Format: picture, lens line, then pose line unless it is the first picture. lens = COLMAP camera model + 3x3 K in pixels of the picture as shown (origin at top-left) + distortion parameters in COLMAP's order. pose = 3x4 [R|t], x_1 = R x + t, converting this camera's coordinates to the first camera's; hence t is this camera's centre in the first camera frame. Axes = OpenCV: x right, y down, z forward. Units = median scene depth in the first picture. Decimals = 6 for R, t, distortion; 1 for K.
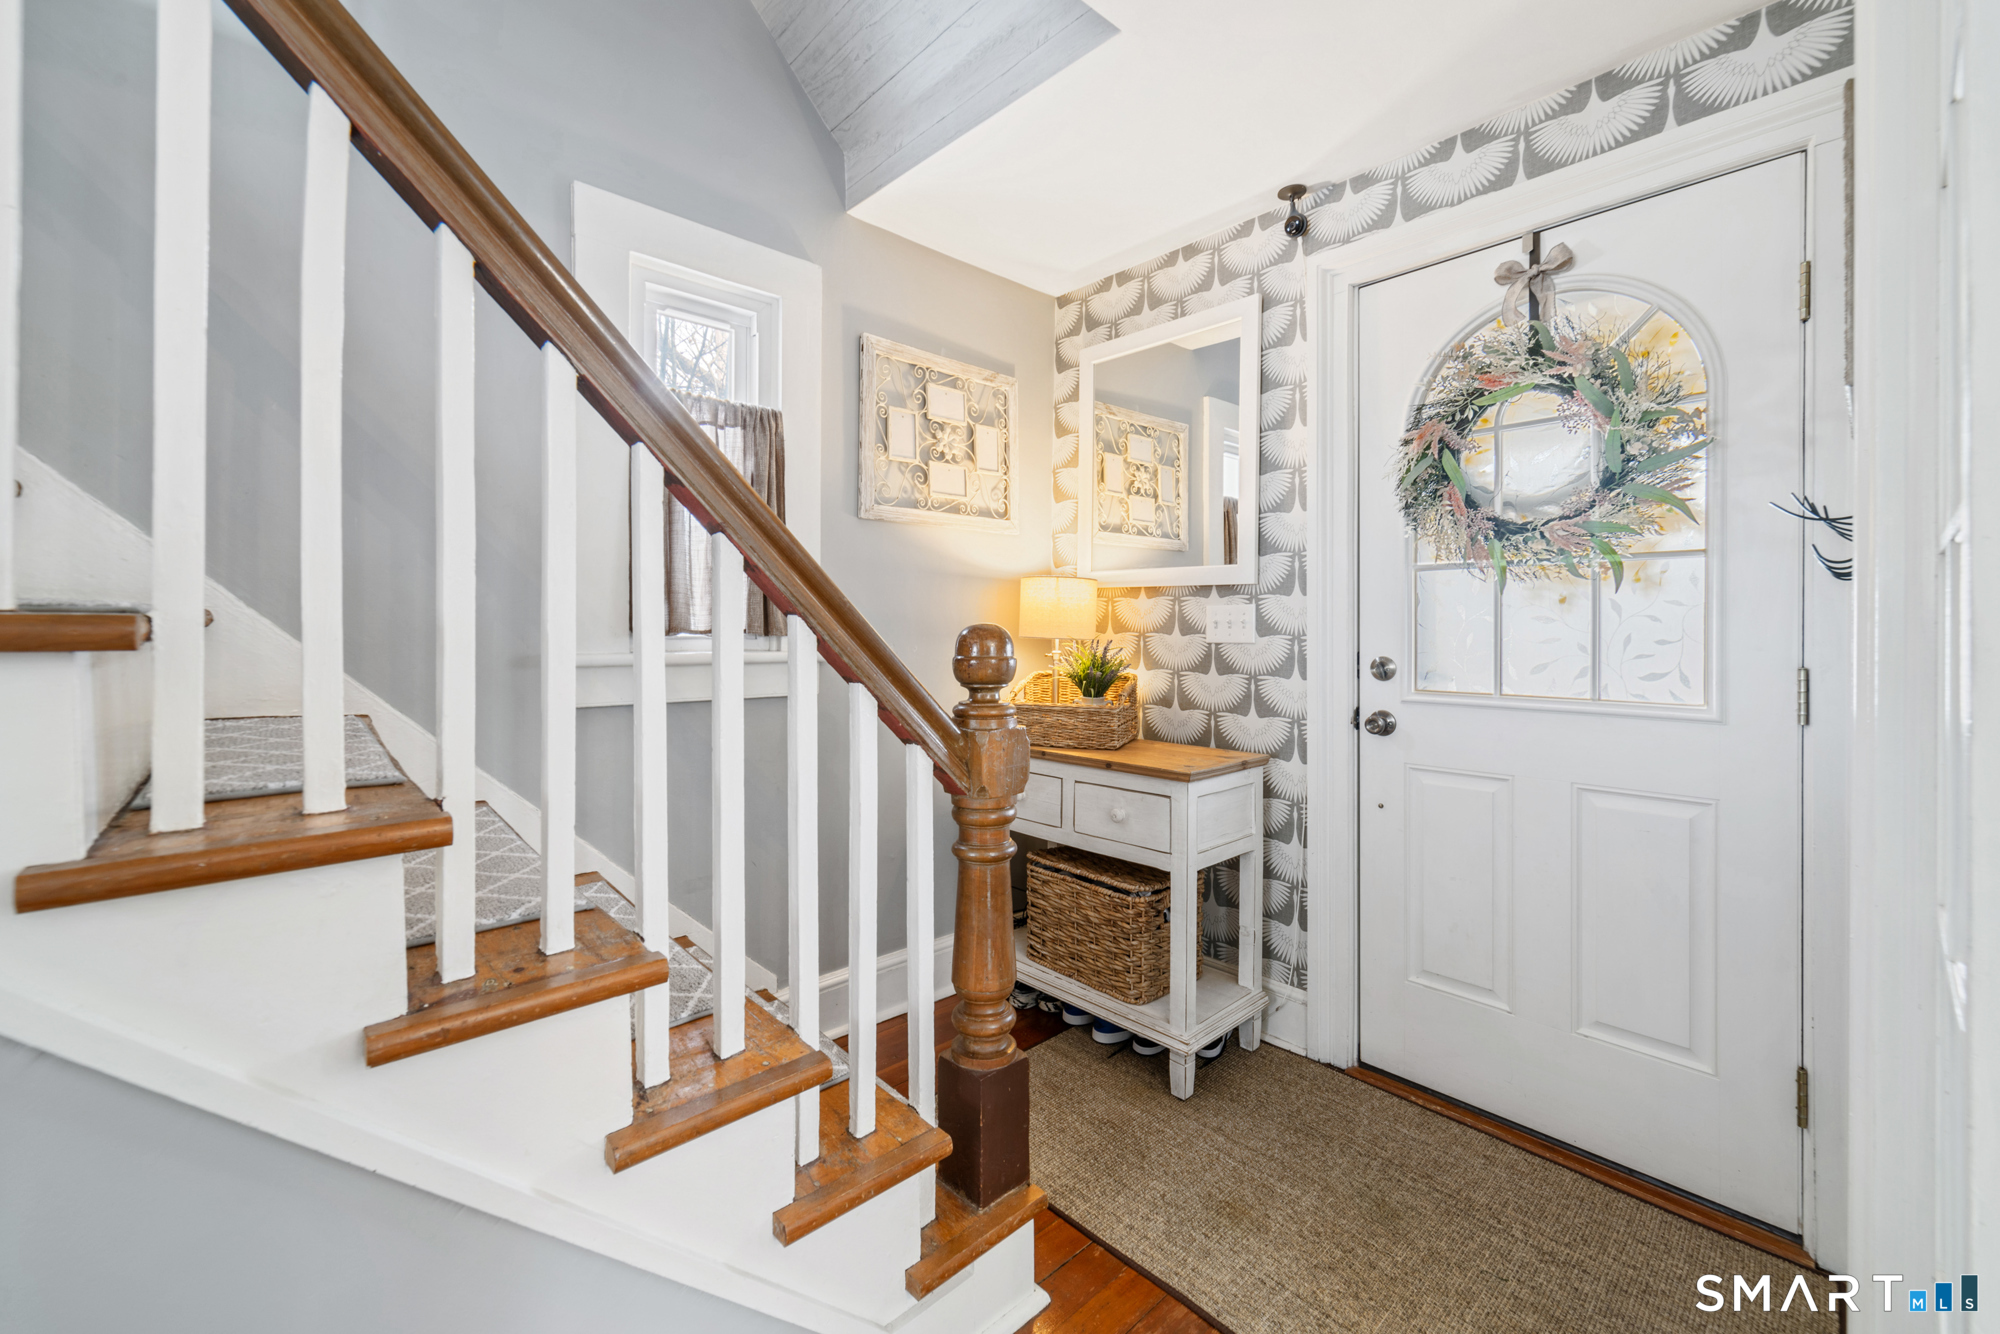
lens RADIAL K [[808.8, 0, 990.3], [0, 808.8, 631.8], [0, 0, 1]] dist [-0.010086, 0.000351]
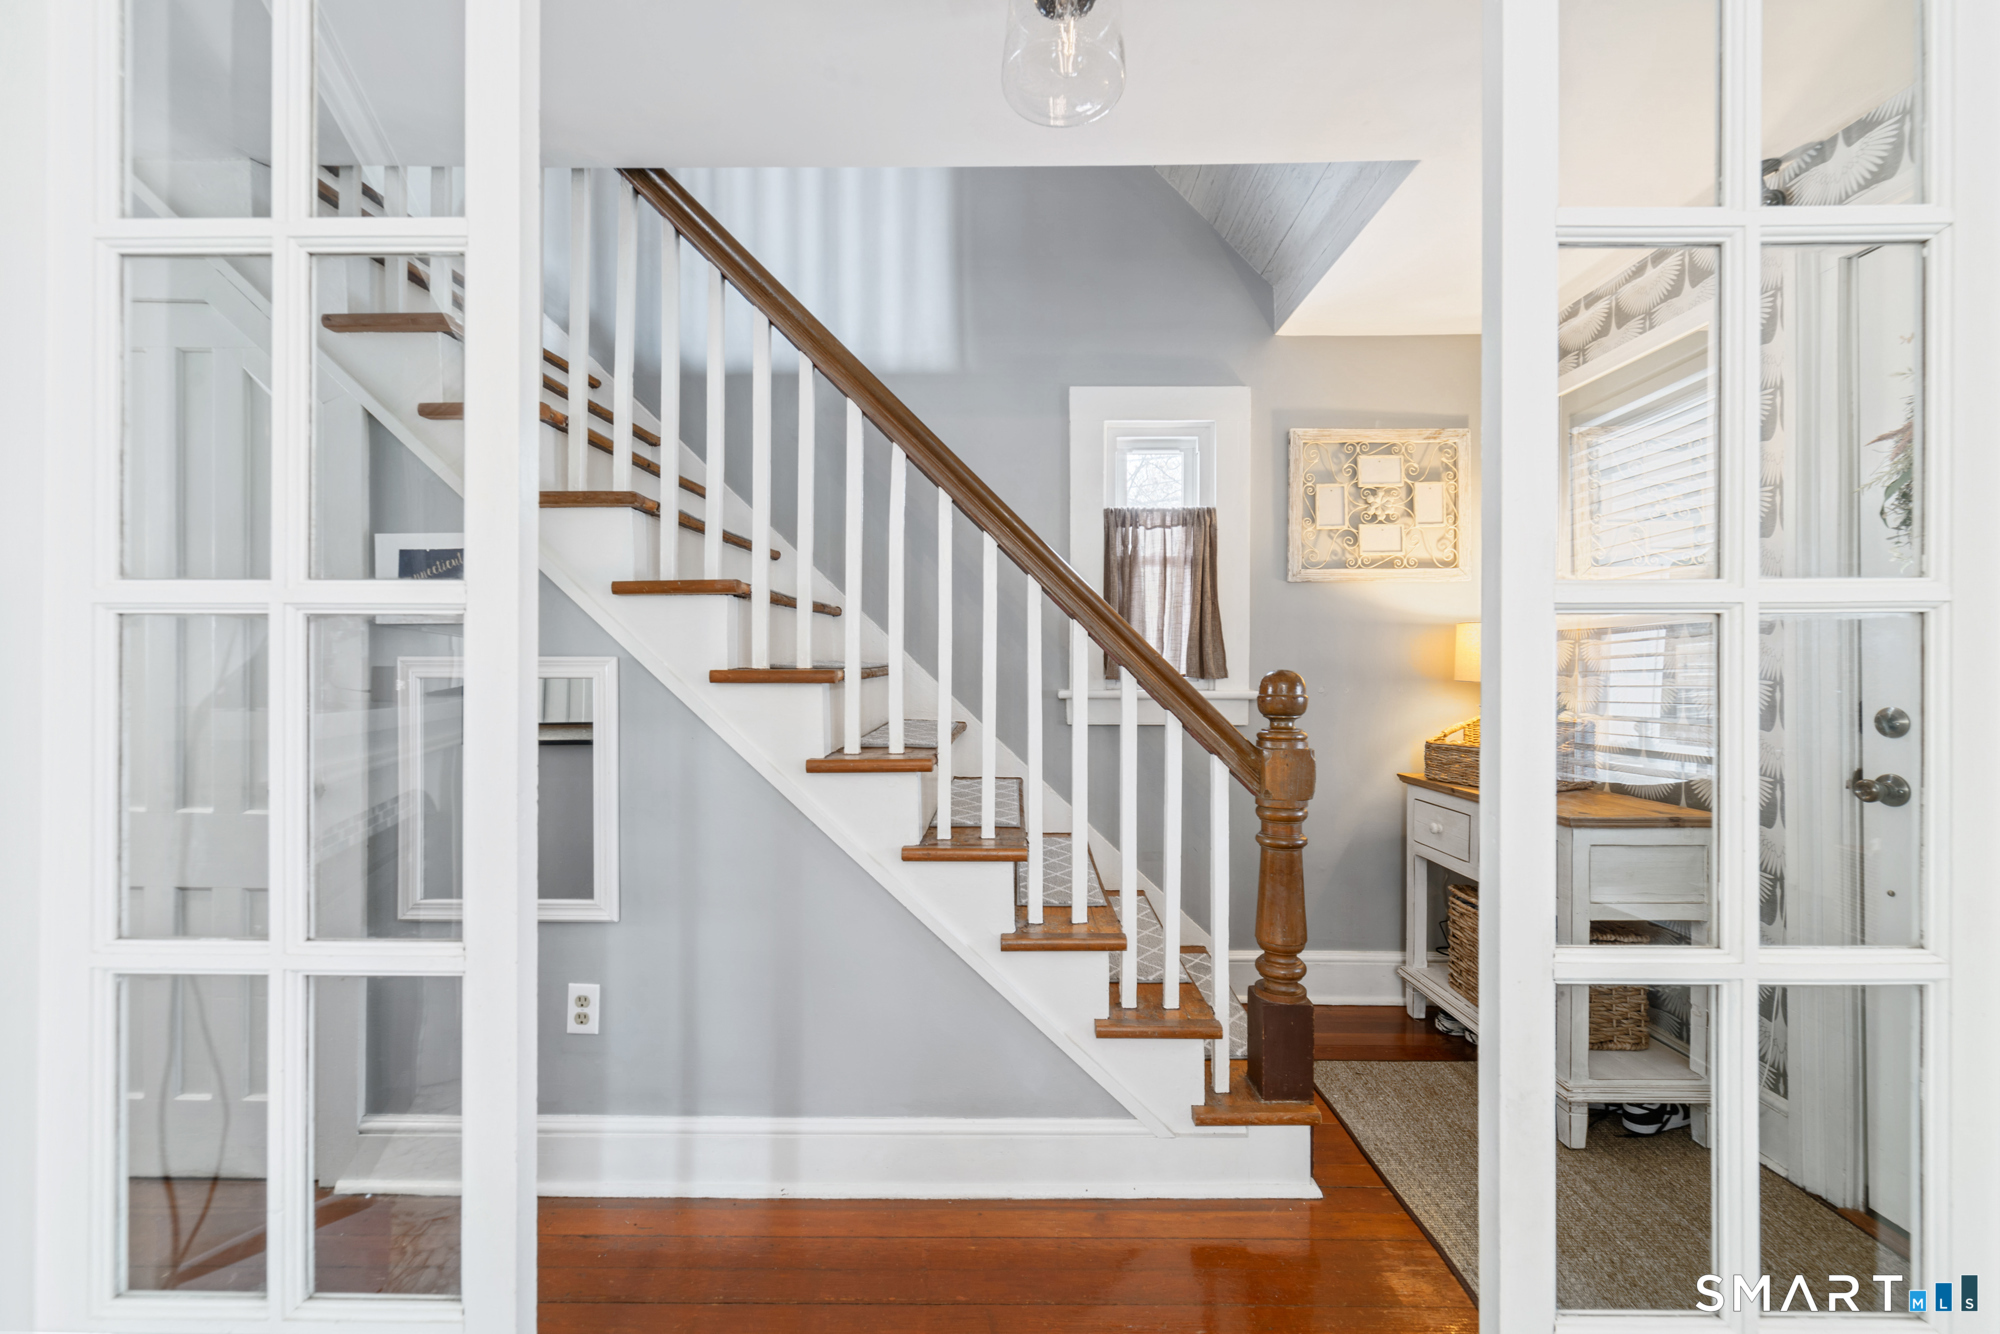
lens RADIAL K [[808.8, 0, 990.3], [0, 808.8, 631.8], [0, 0, 1]] dist [-0.010086, 0.000351]
pose [[0.736566, -0.039844, -0.675191, 0.327667], [0.002774, 0.998433, -0.055893, -0.000133], [0.676360, 0.039297, 0.735522, -0.188891]]
